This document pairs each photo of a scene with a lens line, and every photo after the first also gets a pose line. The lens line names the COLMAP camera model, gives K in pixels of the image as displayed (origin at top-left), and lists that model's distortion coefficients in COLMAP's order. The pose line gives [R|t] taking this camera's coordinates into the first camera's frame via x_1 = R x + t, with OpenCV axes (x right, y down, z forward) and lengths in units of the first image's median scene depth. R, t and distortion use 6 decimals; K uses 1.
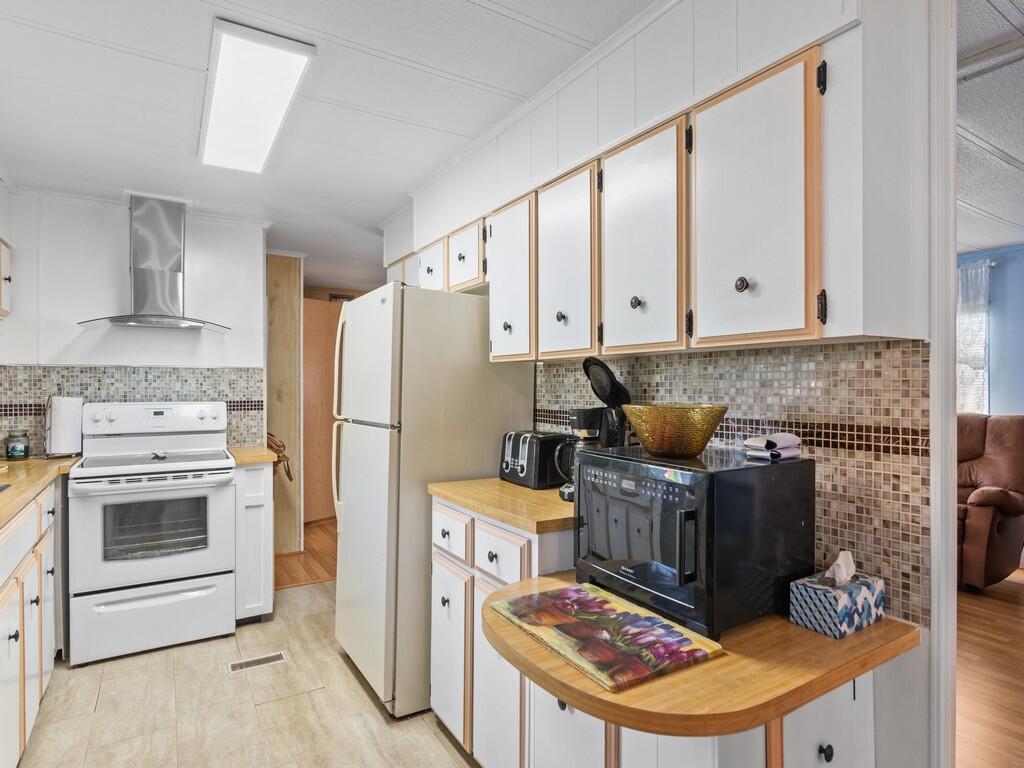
lens RADIAL K [[551.5, 0, 509.7], [0, 551.5, 387.8], [0, 0, 1]] dist [-0.000849, -0.000086]
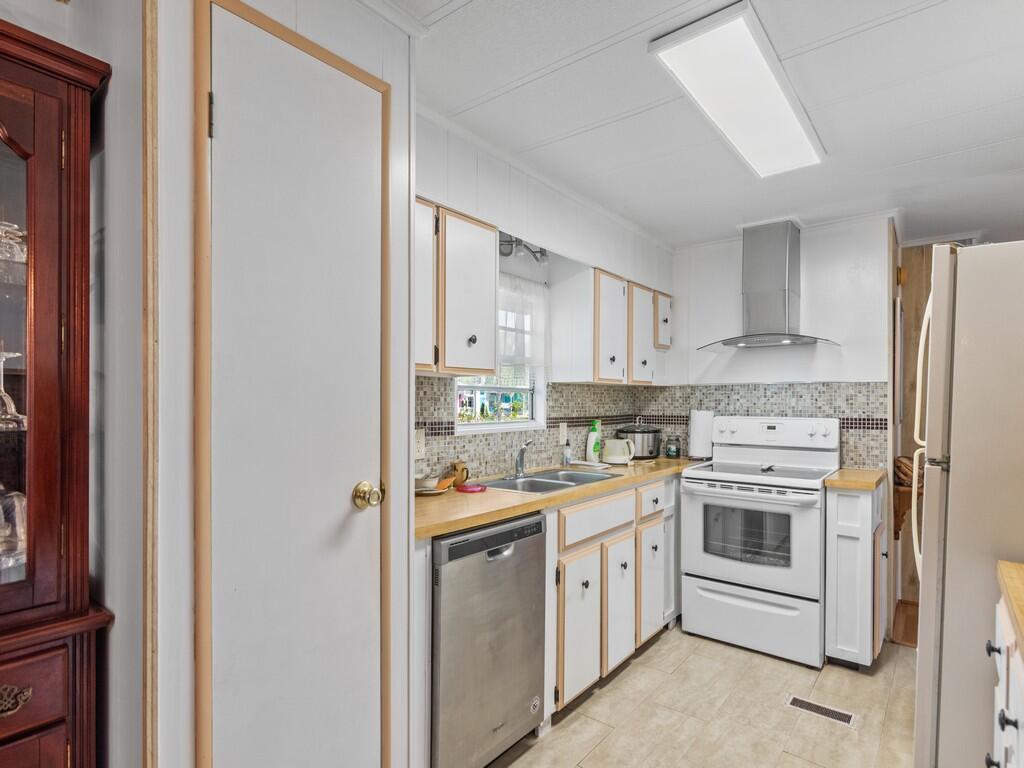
lens RADIAL K [[526.7, 0, 496.5], [0, 526.7, 403.1], [0, 0, 1]] dist [-0.001250, -0.000249]
pose [[0.357665, 0.002979, -0.933845, 0.119797], [-0.004244, 0.999990, 0.001565, 0.000209], [0.933840, 0.003403, 0.357674, 0.160821]]
